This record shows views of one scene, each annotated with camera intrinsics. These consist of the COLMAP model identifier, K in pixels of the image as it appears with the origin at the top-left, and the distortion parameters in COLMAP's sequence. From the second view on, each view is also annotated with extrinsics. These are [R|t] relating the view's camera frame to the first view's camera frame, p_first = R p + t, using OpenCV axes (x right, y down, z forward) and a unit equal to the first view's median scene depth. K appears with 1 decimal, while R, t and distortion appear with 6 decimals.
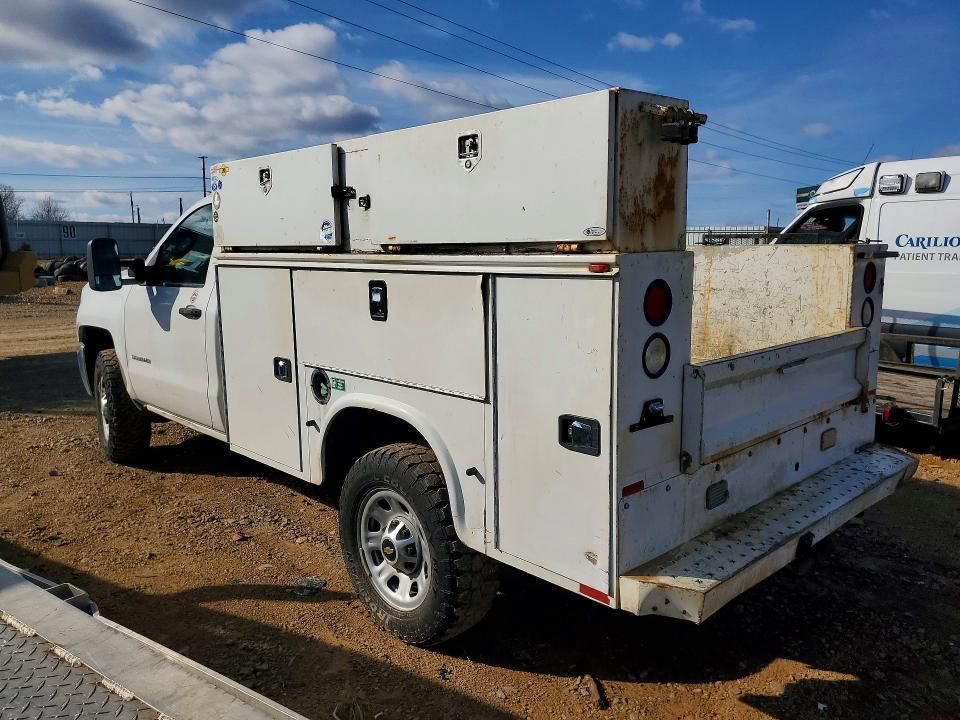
lens RADIAL K [[738.7, 0, 447.5], [0, 738.7, 361.2], [0, 0, 1]] dist [0.002799, 0.016575]
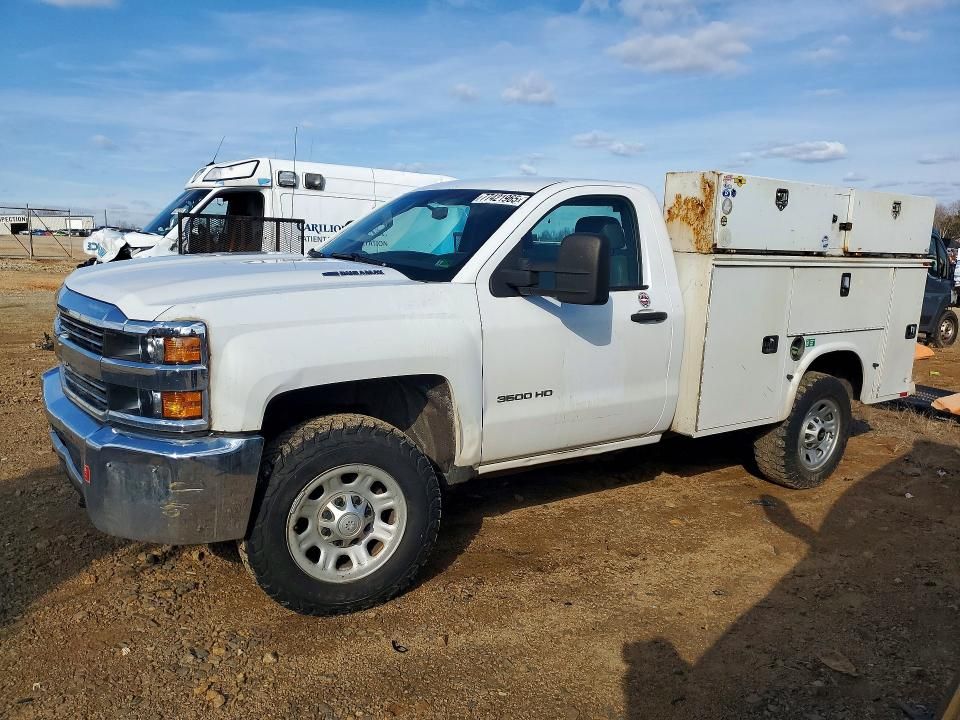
lens RADIAL K [[803.4, 0, 476.9], [0, 803.4, 357.6], [0, 0, 1]] dist [0.013565, 0.005581]
pose [[0.091684, -0.143777, 0.985354, -0.711929], [0.112472, 0.984685, 0.133214, -0.091077], [-0.989416, 0.098612, 0.106451, 0.581028]]
